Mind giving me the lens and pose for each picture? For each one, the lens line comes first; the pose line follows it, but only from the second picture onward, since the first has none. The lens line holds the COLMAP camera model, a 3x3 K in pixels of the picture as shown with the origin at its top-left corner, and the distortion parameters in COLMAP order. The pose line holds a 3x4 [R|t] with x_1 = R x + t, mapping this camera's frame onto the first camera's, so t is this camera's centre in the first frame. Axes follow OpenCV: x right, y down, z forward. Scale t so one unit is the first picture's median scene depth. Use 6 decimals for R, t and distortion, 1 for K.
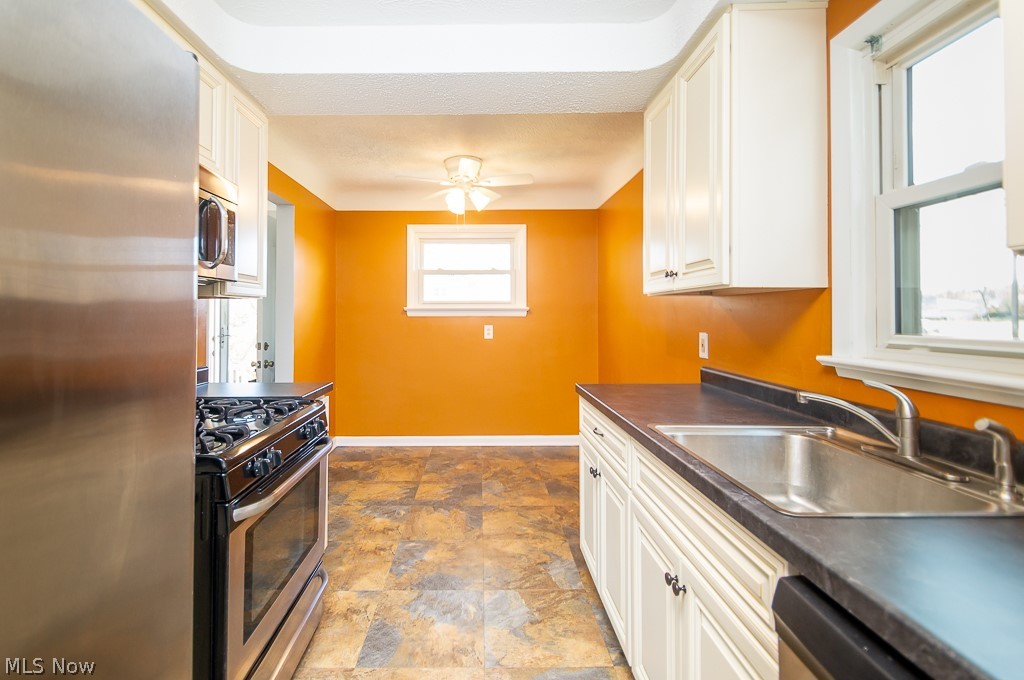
lens RADIAL K [[471.1, 0, 478.7], [0, 471.1, 313.2], [0, 0, 1]] dist [0.003721, 0.000220]
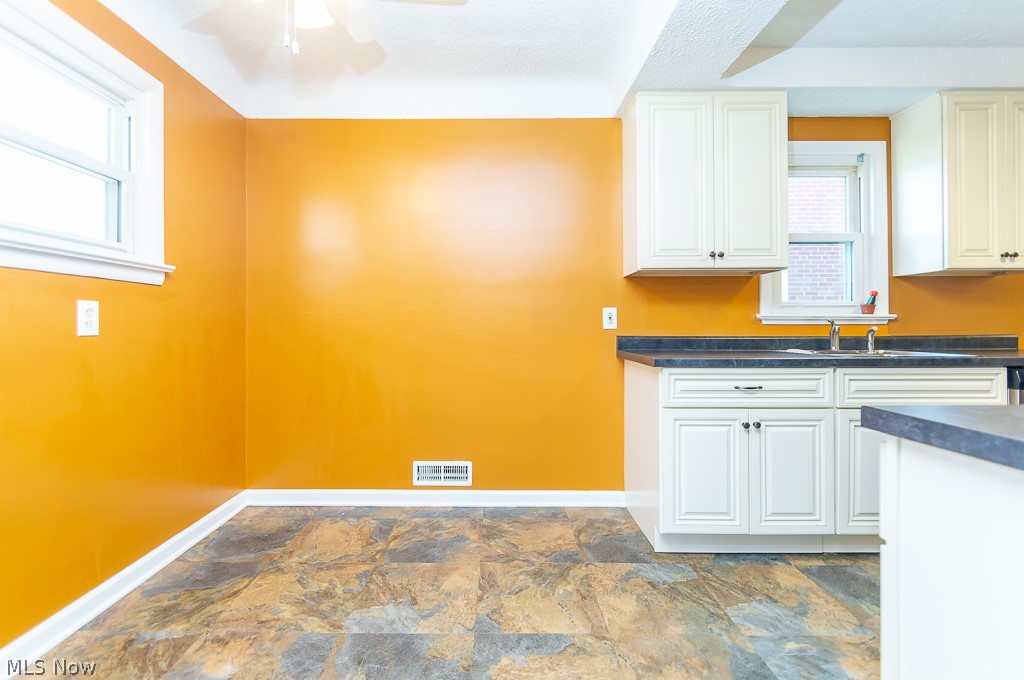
lens RADIAL K [[471.1, 0, 491.1], [0, 471.1, 318.2], [0, 0, 1]] dist [0.003721, 0.000220]
pose [[-0.012156, 0.005678, 0.999910, -0.561239], [-0.009791, 0.999935, -0.005798, 0.060779], [-0.999878, -0.009860, -0.012100, 1.060411]]
